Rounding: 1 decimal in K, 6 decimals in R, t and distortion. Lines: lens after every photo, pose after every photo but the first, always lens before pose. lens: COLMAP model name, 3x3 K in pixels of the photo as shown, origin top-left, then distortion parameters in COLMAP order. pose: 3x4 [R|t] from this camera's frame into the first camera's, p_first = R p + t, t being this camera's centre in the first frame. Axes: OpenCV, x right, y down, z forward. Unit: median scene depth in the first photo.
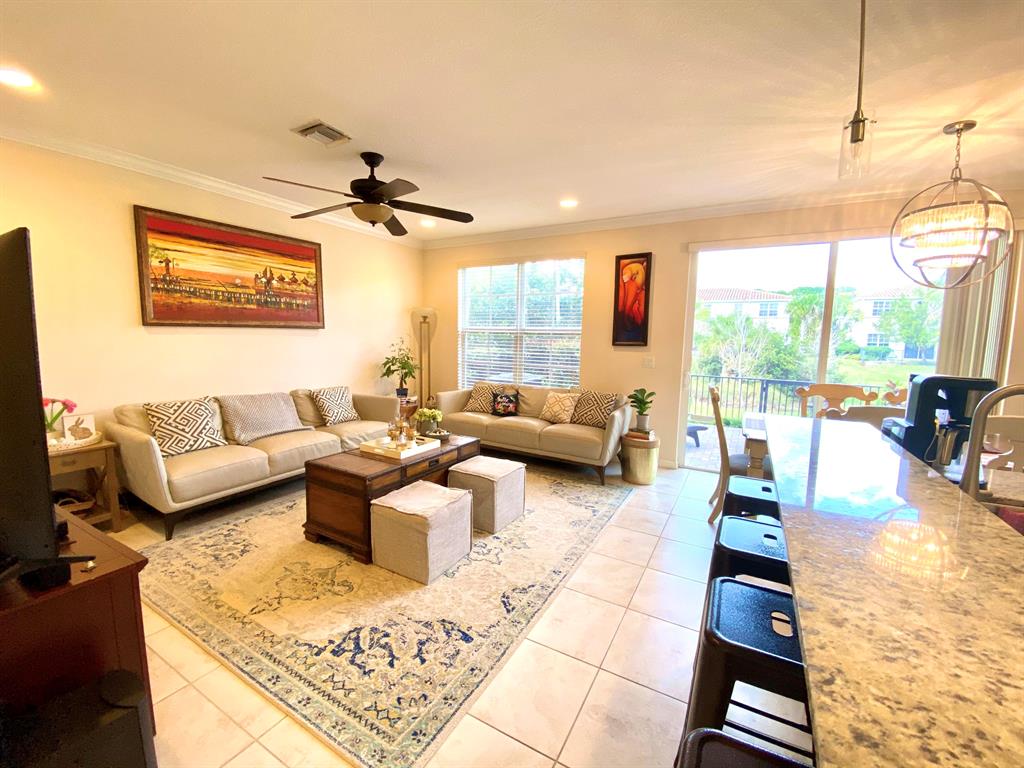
lens RADIAL K [[416.4, 0, 513.7], [0, 416.4, 382.1], [0, 0, 1]] dist [0.007732, -0.009453]
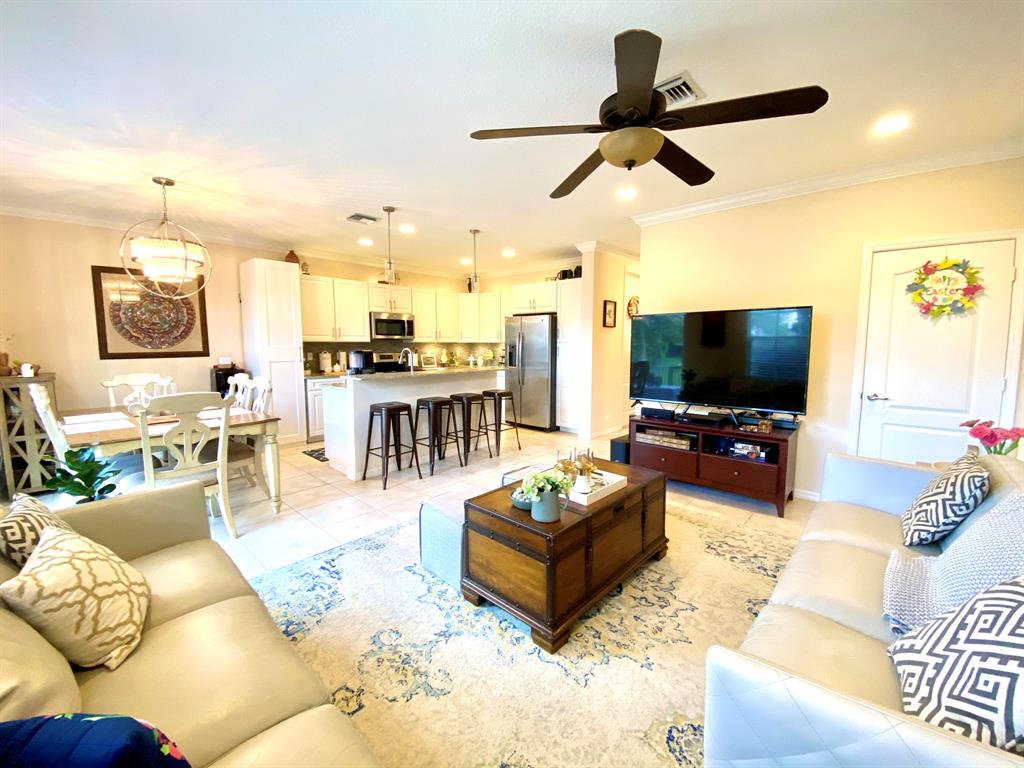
lens RADIAL K [[416.4, 0, 515.6], [0, 416.4, 387.7], [0, 0, 1]] dist [0.007732, -0.009453]
pose [[-0.974409, -0.044925, 0.220249, -0.249822], [0.003447, 0.976723, 0.214479, -0.143524], [-0.224758, 0.209749, -0.951572, 1.340999]]
